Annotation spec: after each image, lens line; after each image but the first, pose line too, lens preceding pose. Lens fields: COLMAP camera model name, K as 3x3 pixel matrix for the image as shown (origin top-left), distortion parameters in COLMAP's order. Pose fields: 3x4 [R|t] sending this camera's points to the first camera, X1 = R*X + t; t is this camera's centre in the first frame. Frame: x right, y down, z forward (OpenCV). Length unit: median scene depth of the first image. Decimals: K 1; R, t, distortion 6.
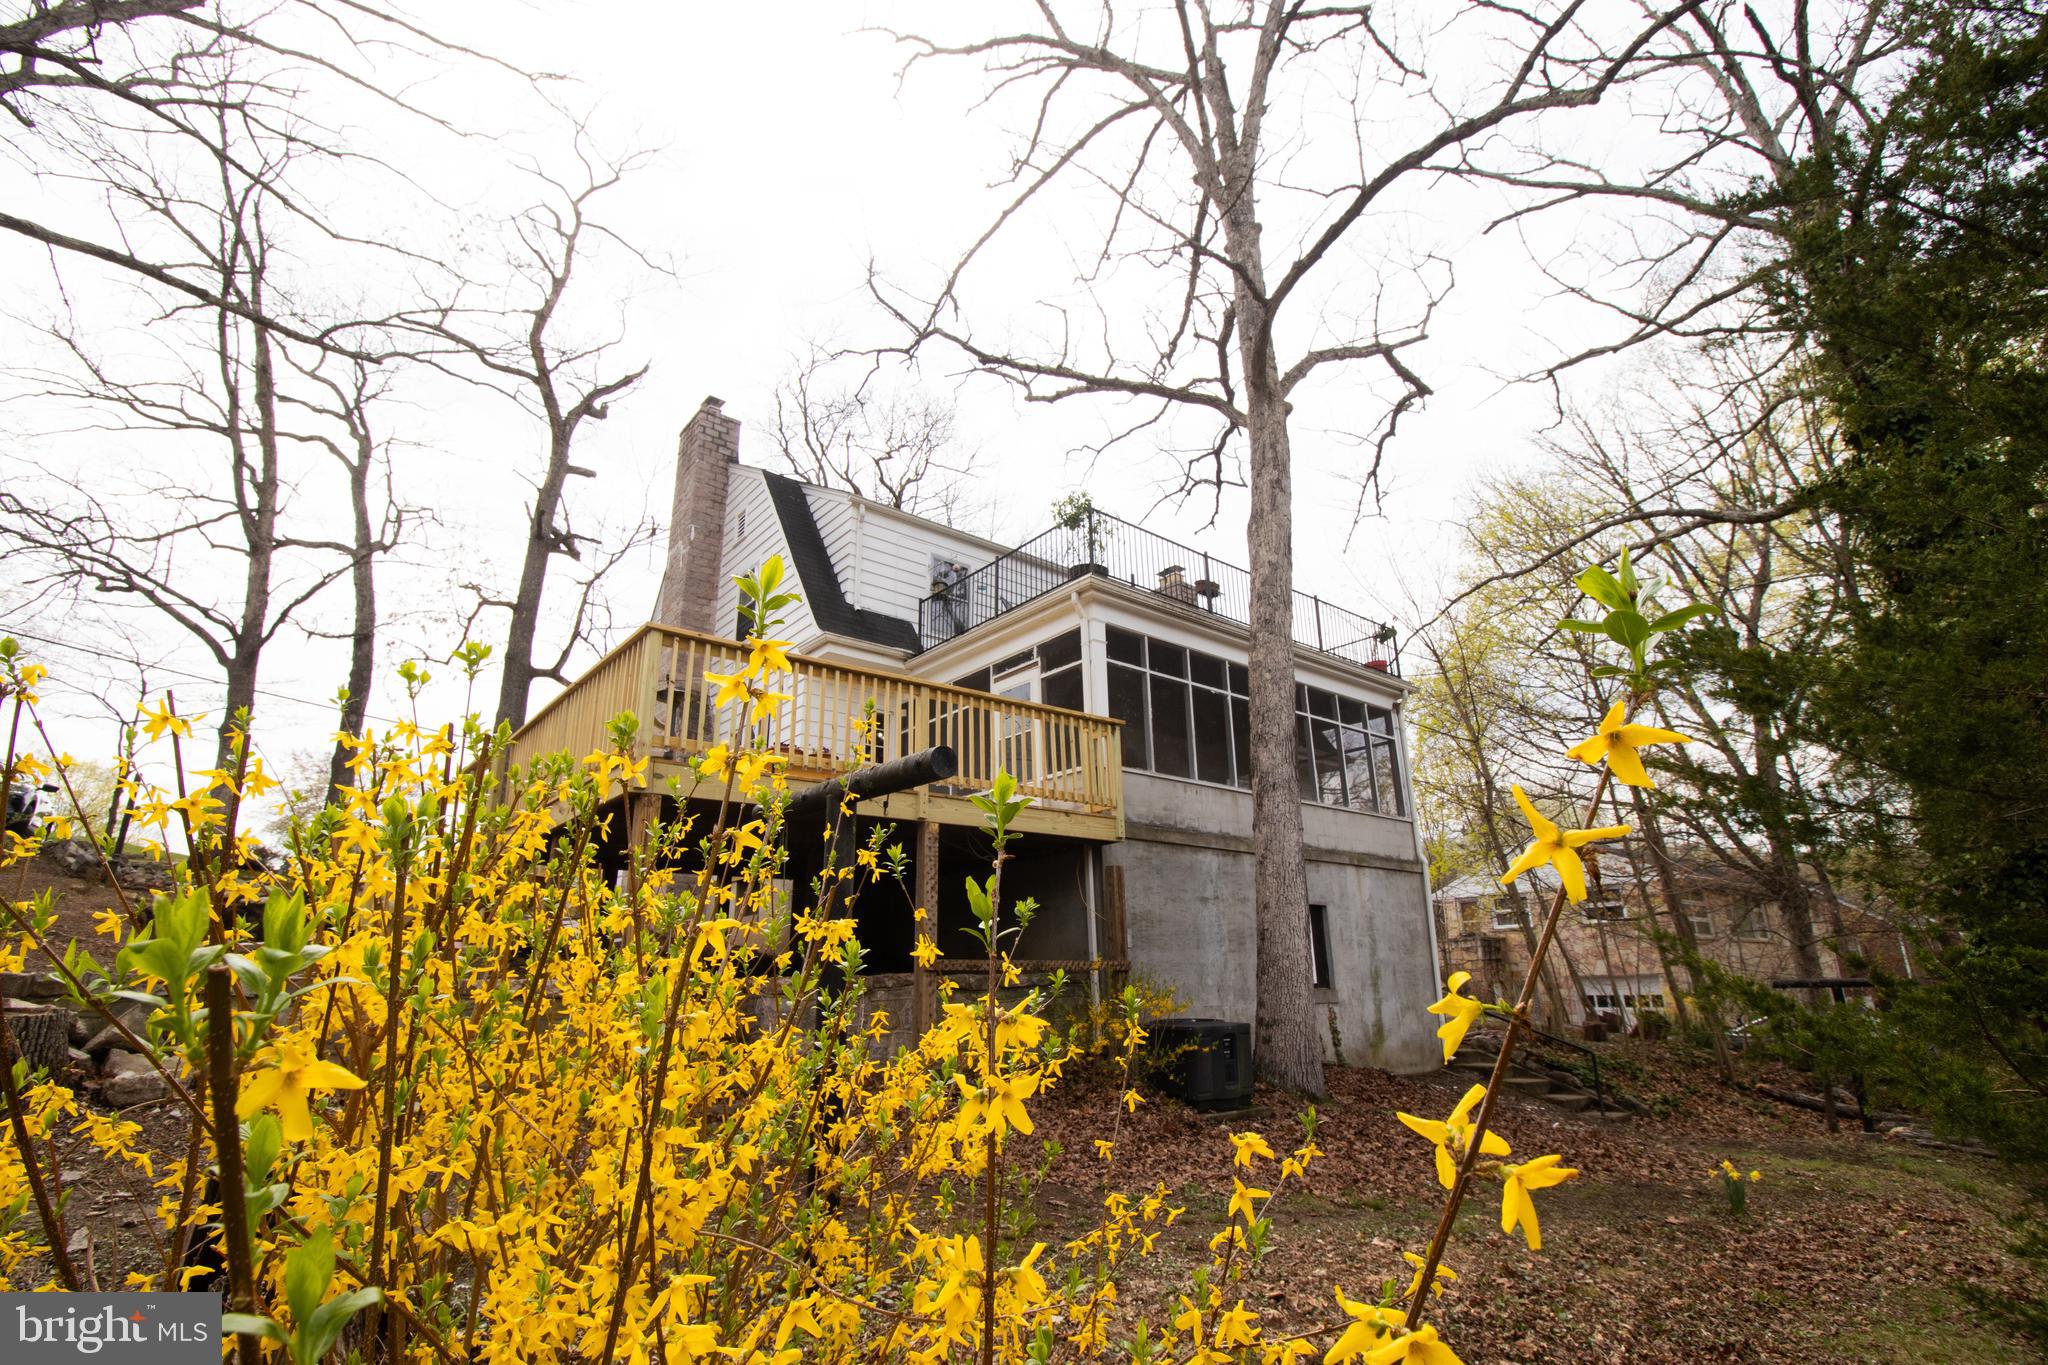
lens RADIAL K [[961.8, 0, 1022.3], [0, 961.8, 684.1], [0, 0, 1]] dist [-0.009383, -0.001373]
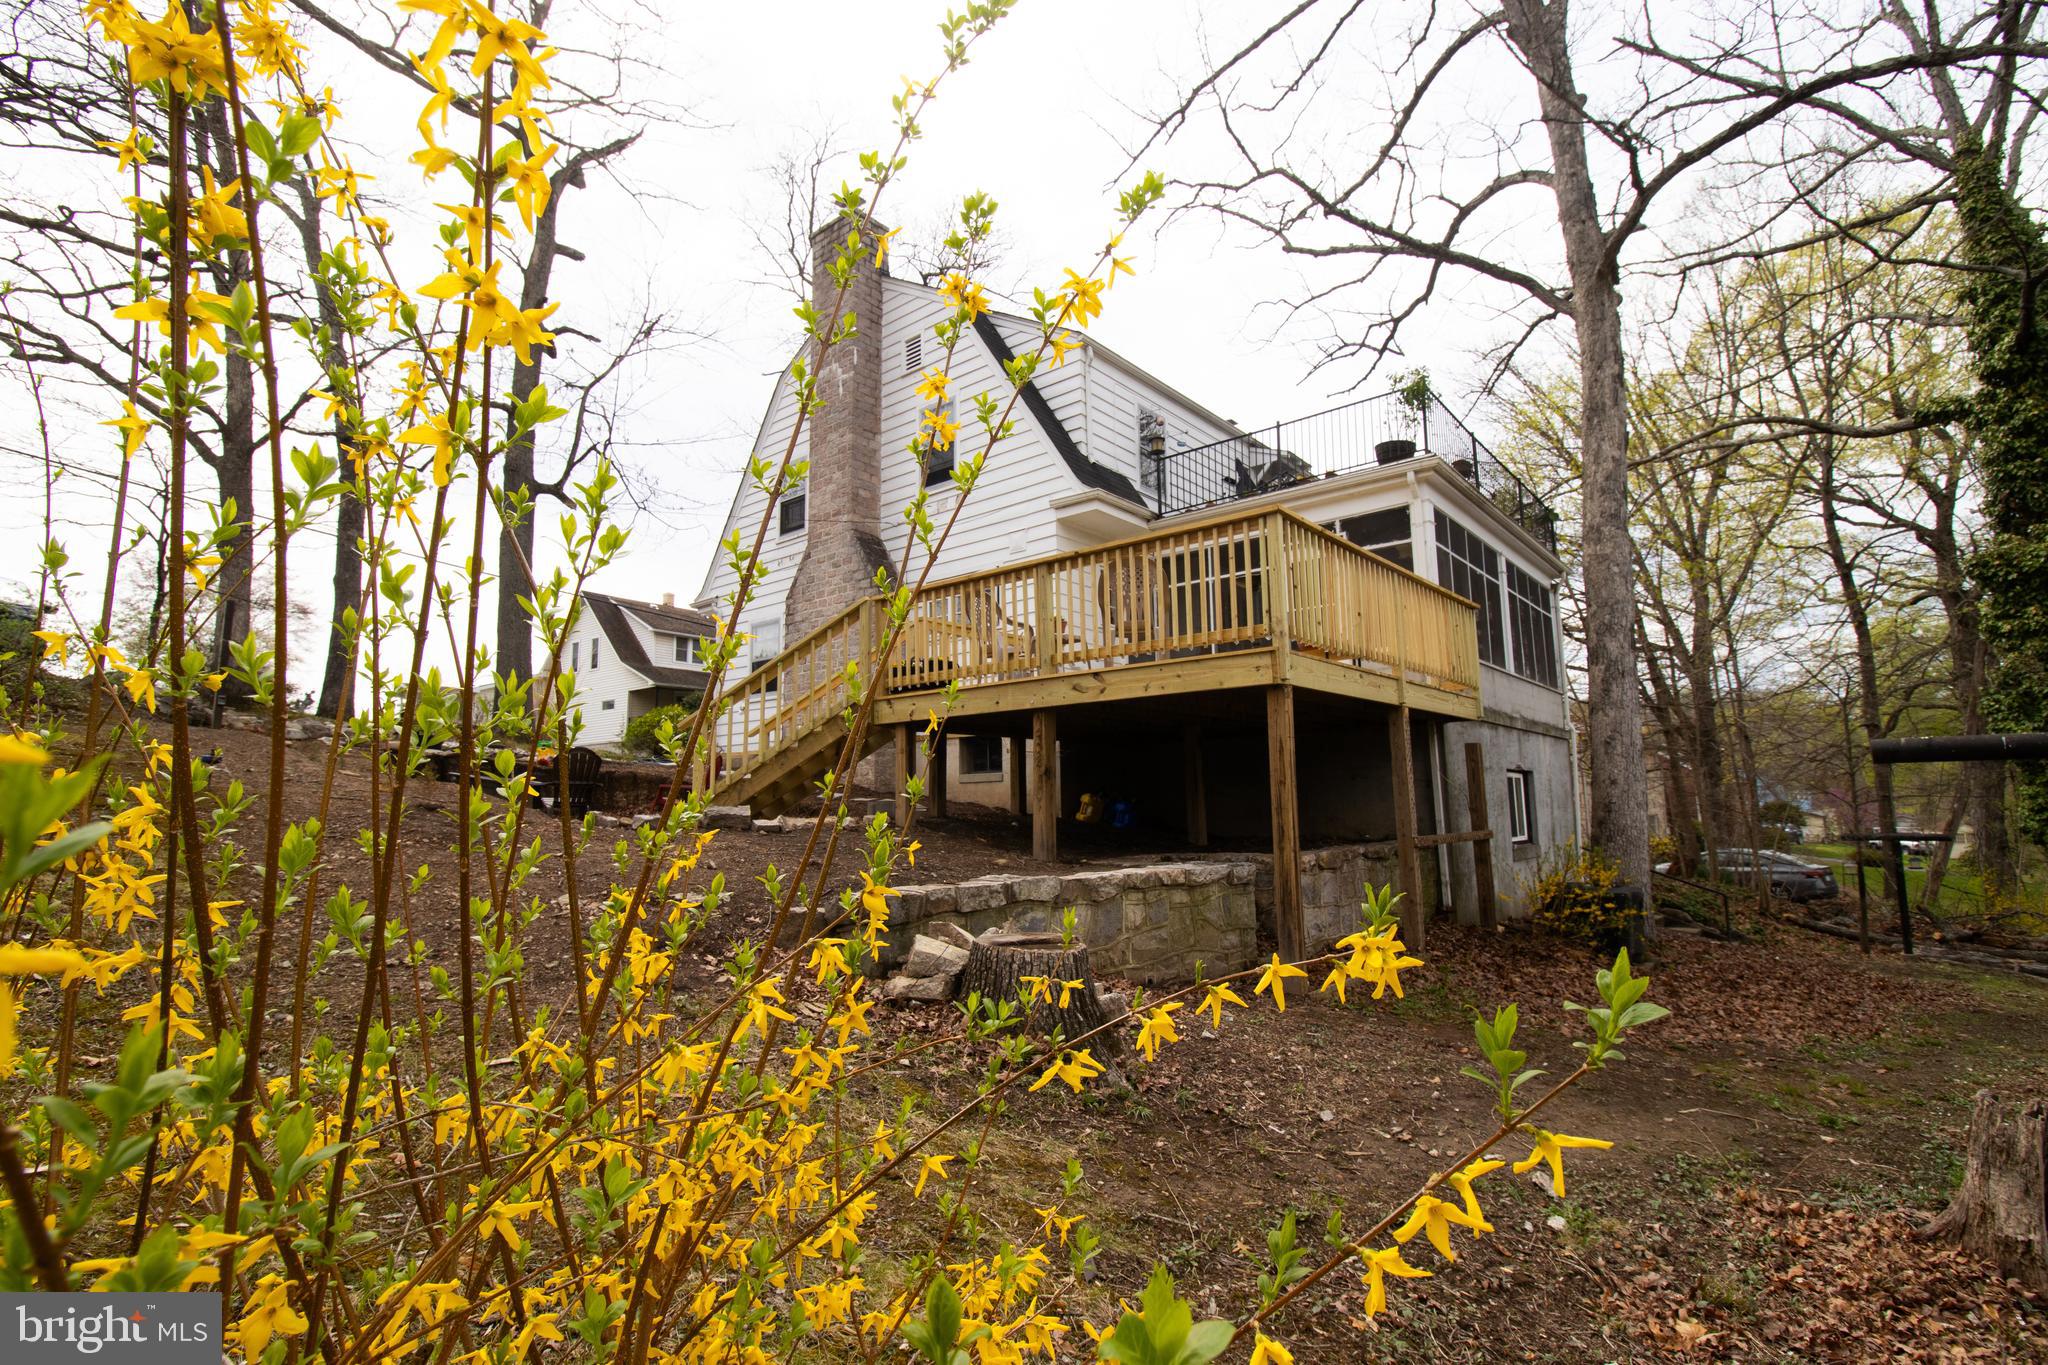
lens RADIAL K [[961.8, 0, 1023.8], [0, 961.8, 682.5], [0, 0, 1]] dist [-0.009383, -0.001373]
pose [[0.981263, 0.023483, 0.191236, -0.393078], [-0.056479, 0.984002, 0.168970, -0.017930], [-0.184208, -0.176605, 0.966891, 0.043612]]
